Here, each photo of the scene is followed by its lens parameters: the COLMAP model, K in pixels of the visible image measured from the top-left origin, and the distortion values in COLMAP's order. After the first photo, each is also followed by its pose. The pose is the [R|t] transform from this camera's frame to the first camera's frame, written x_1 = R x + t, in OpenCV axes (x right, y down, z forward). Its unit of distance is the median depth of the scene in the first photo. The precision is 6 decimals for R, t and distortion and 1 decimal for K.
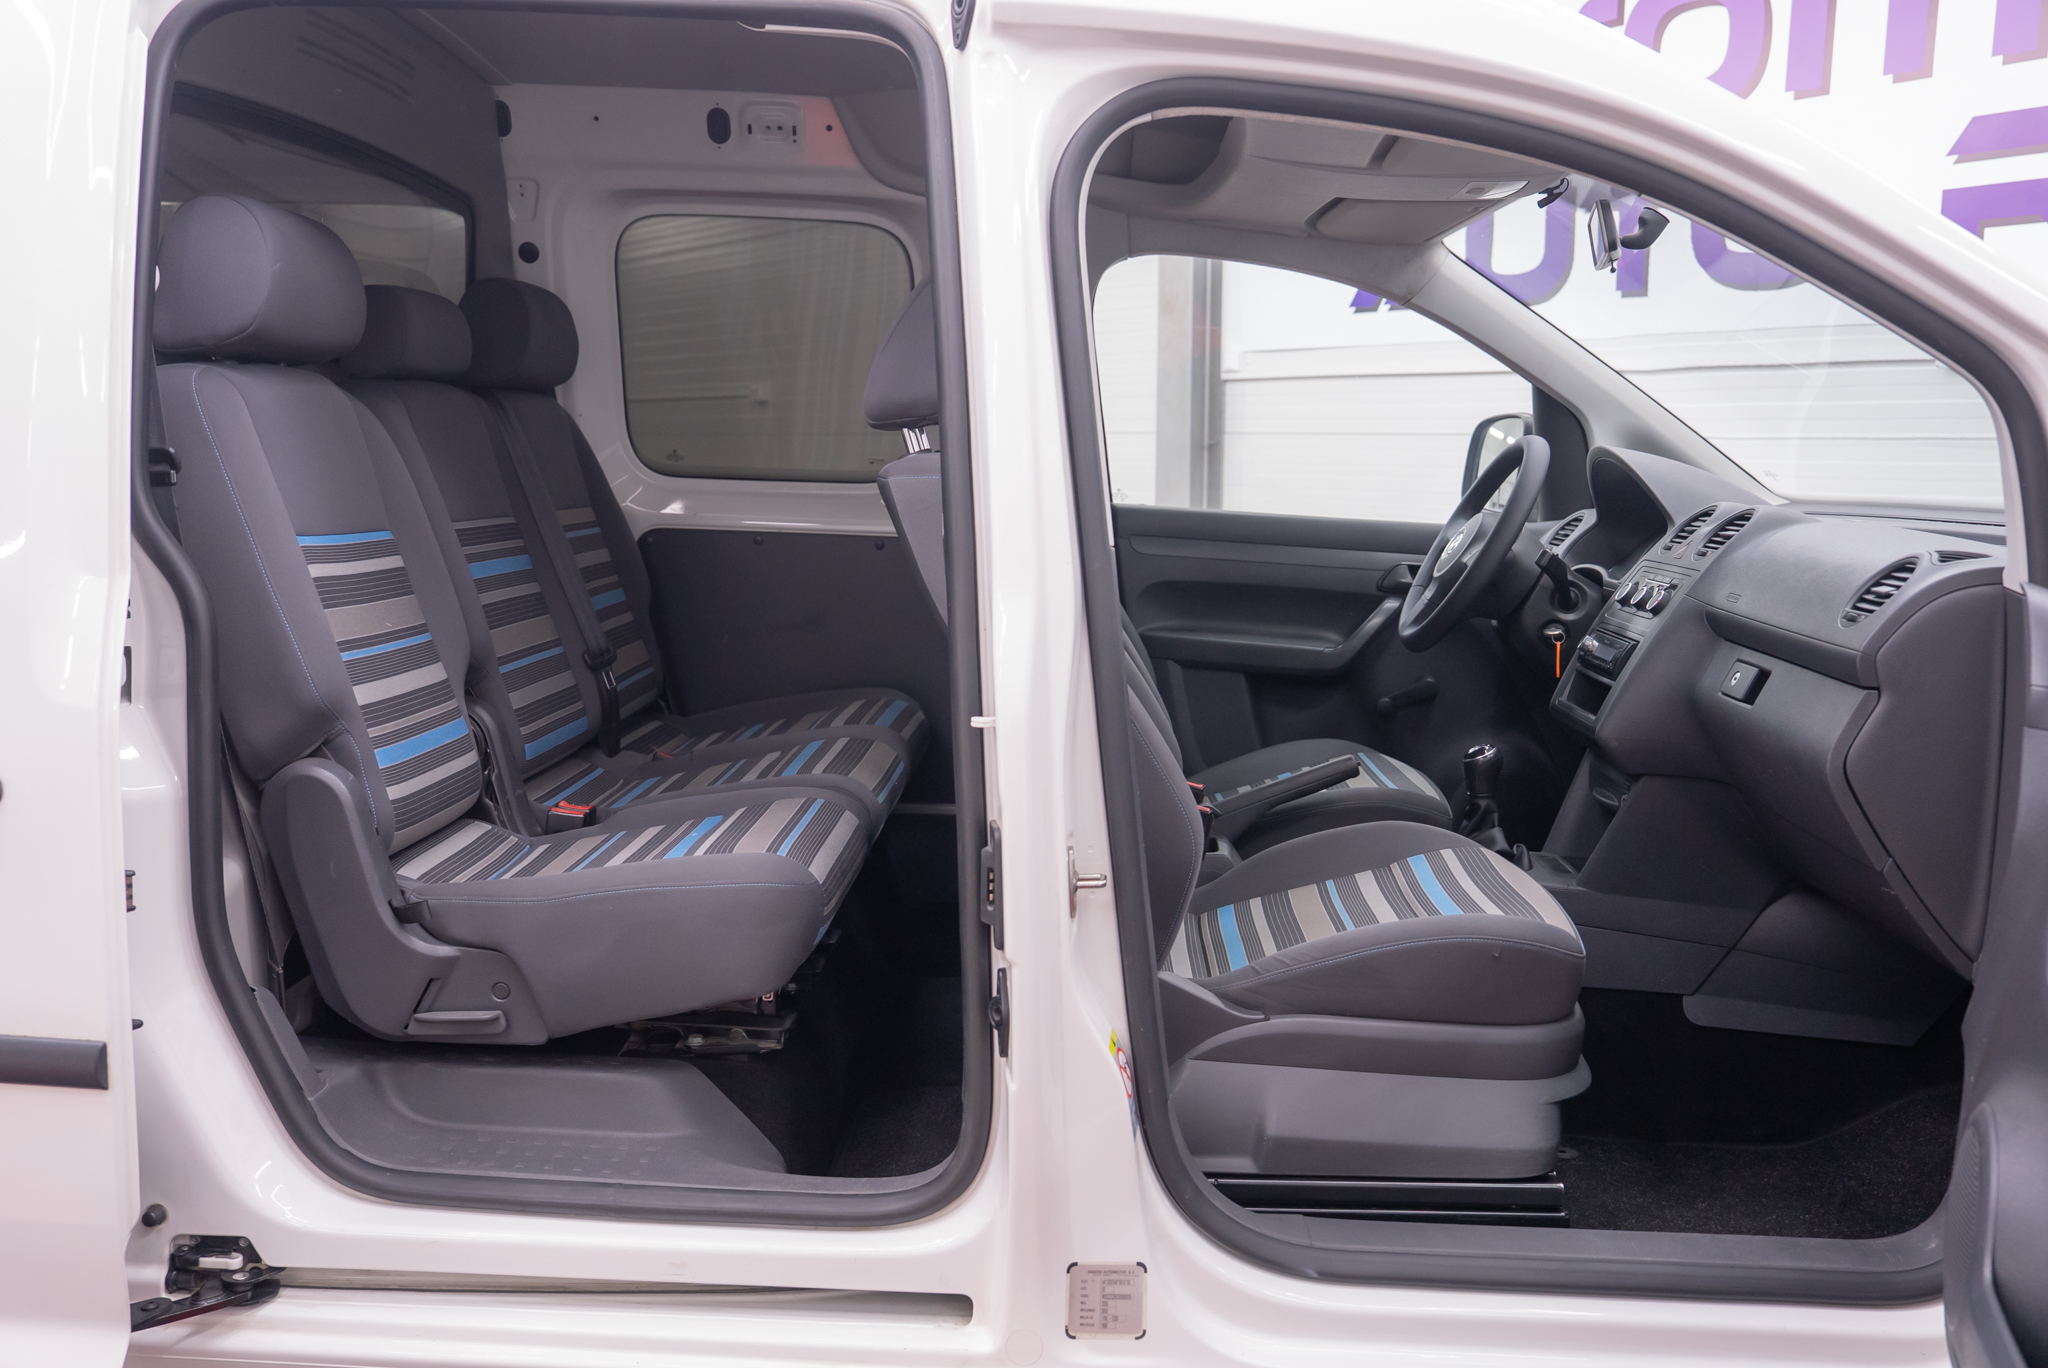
lens RADIAL K [[1806.3, 0, 1011.7], [0, 1806.3, 688.2], [0, 0, 1]] dist [-0.026526, 0.051031]
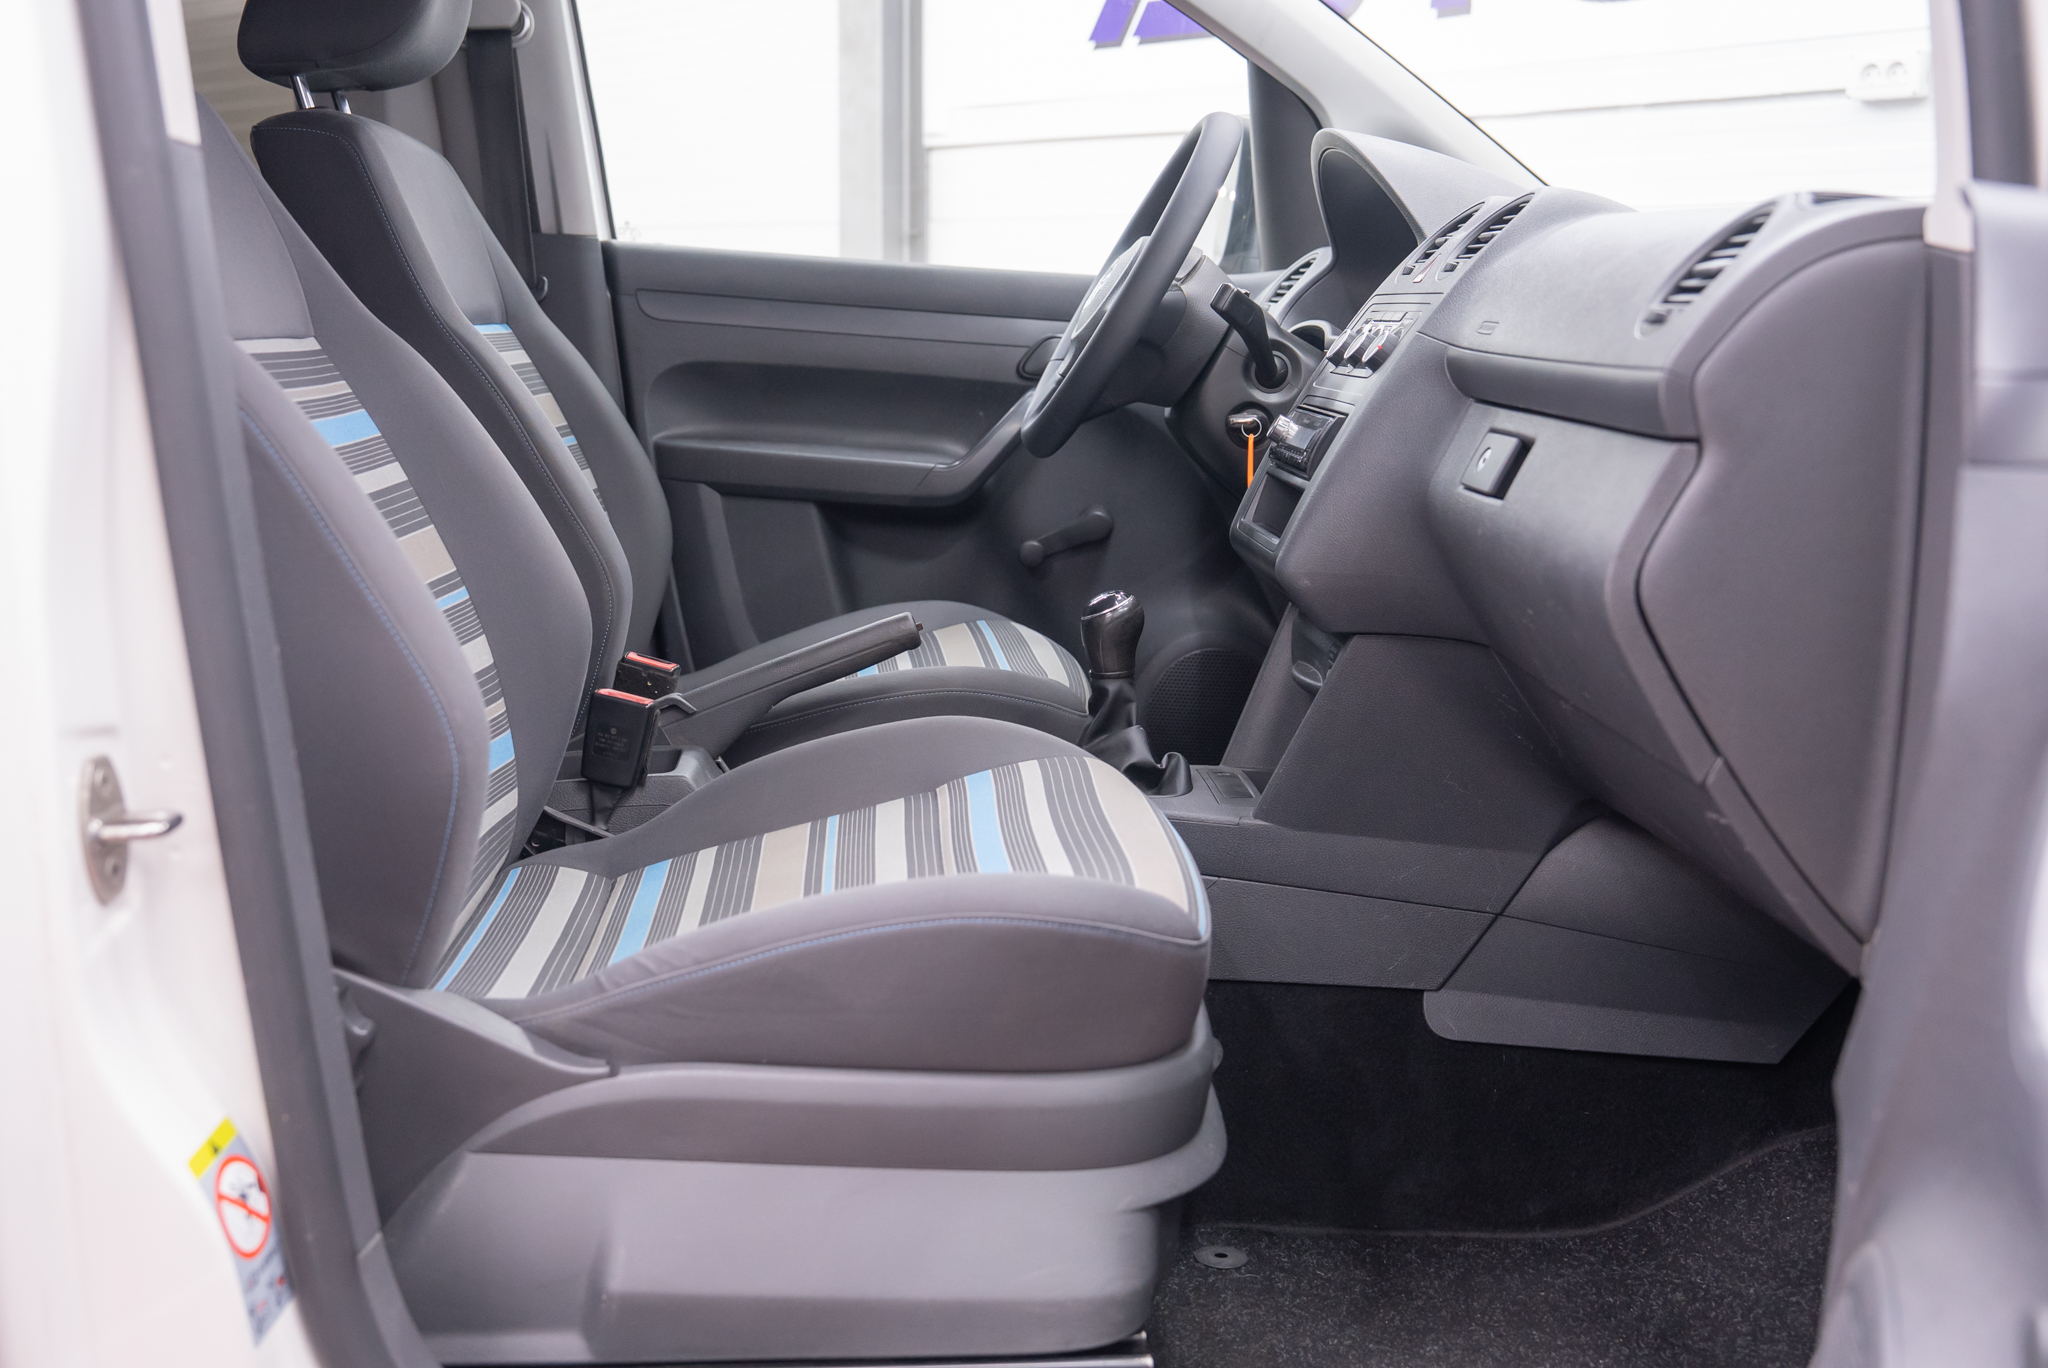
lens RADIAL K [[2179.3, 0, 1024.2], [0, 2179.3, 686.5], [0, 0, 1]] dist [0.032081, 0.000000]
pose [[0.993537, -0.010565, 0.113012, 0.176286], [0.005594, 0.999007, 0.044212, 0.036618], [-0.113367, -0.043294, 0.992609, 0.317345]]
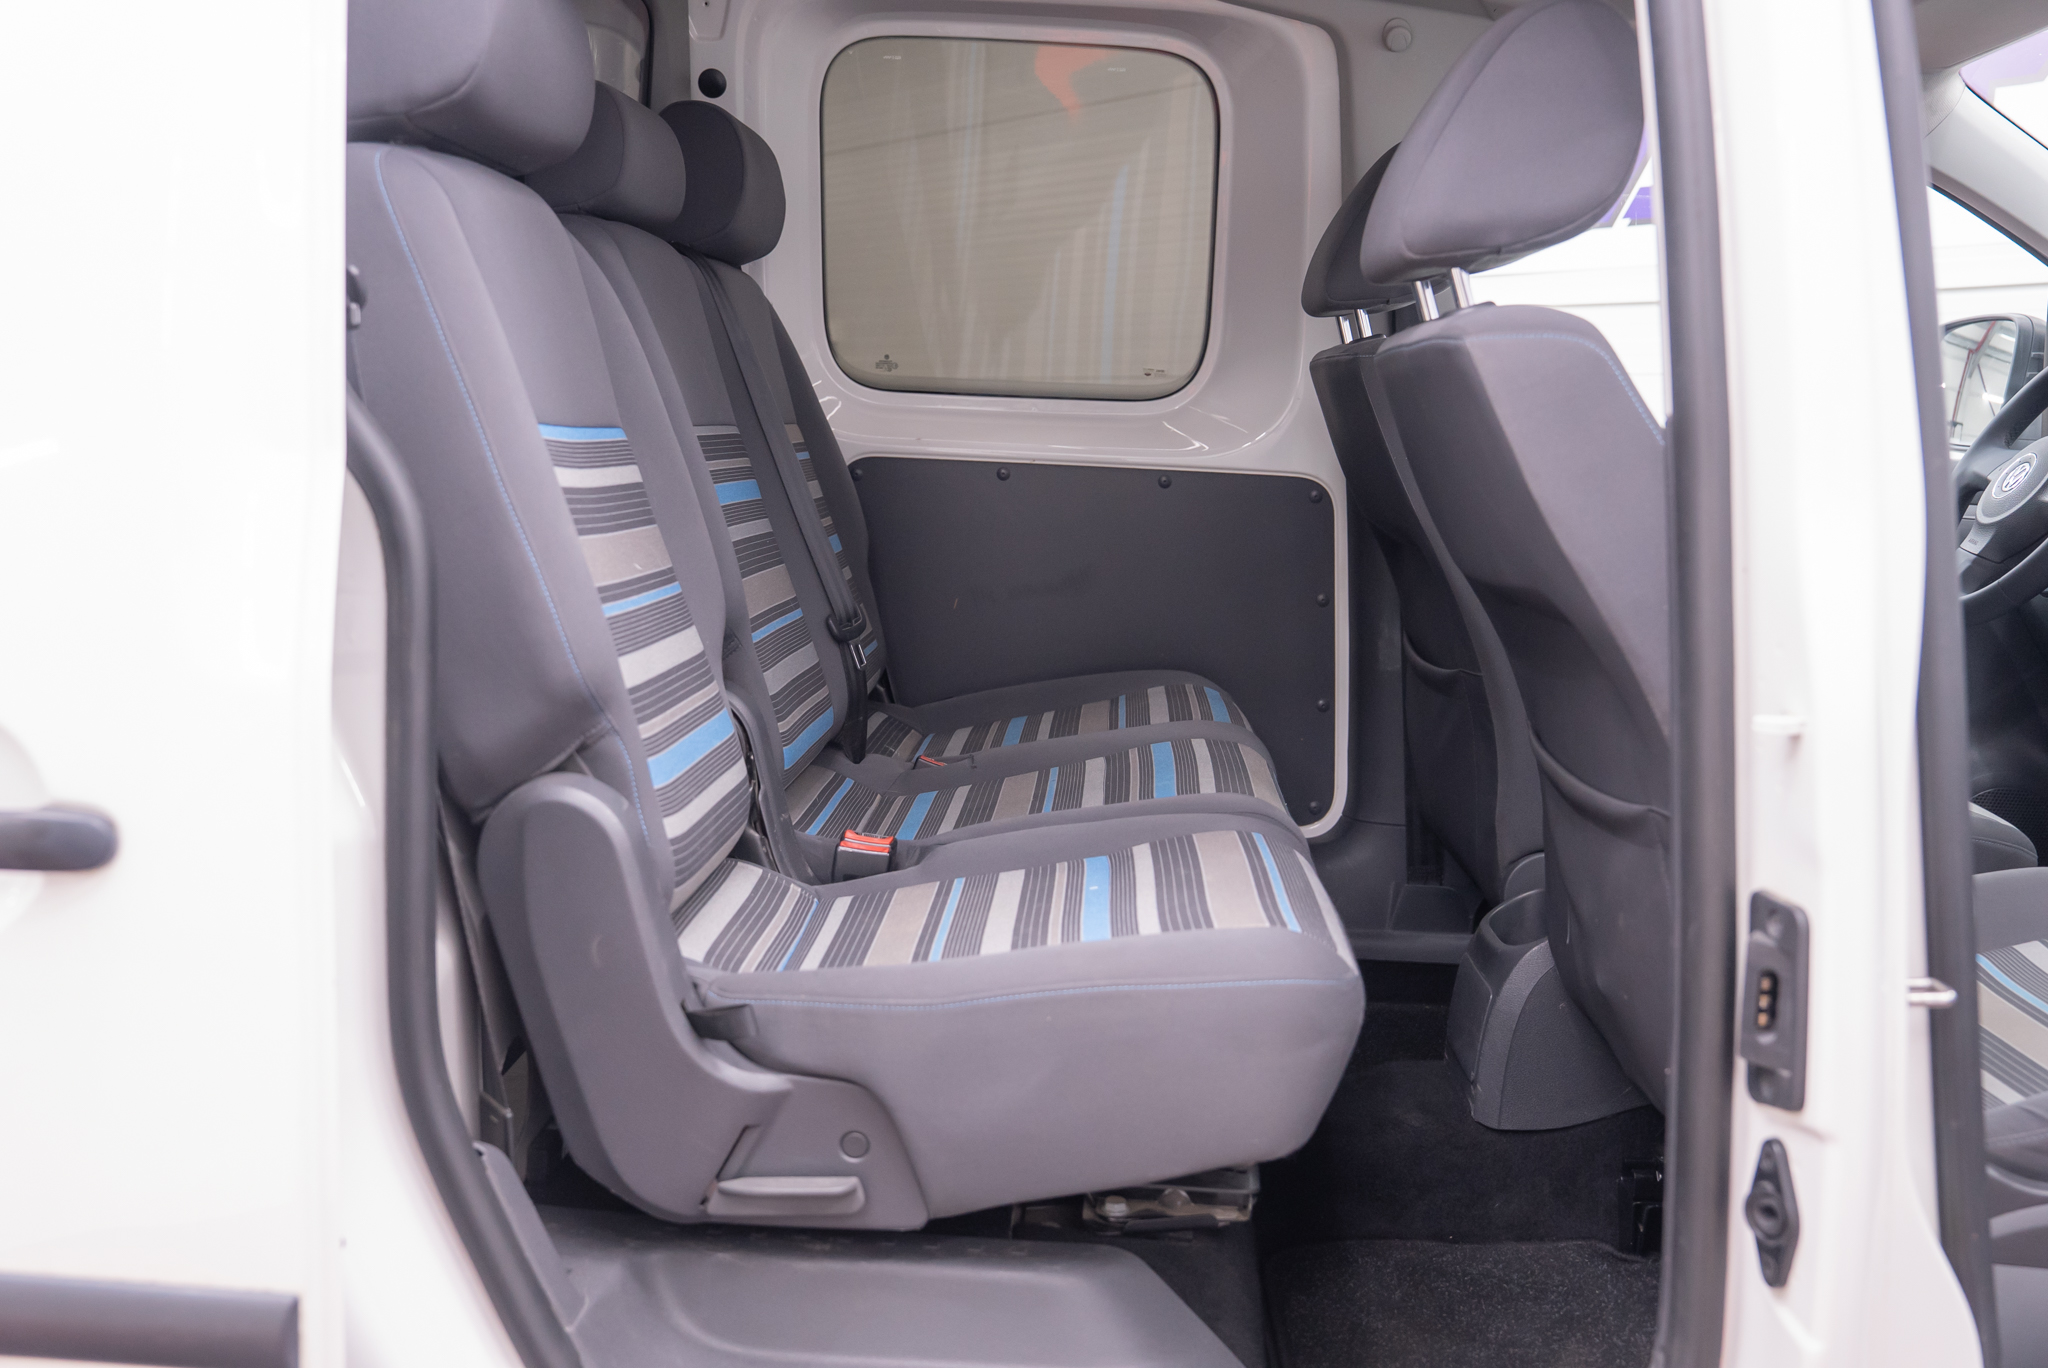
lens RADIAL K [[1909.0, 0, 1025.8], [0, 1909.0, 678.0], [0, 0, 1]] dist [-0.012585, 0.000000]
pose [[0.999925, 0.007882, 0.009420, -0.214985], [-0.007906, 0.999966, 0.002458, 0.002545], [-0.009400, -0.002532, 0.999953, 0.310394]]
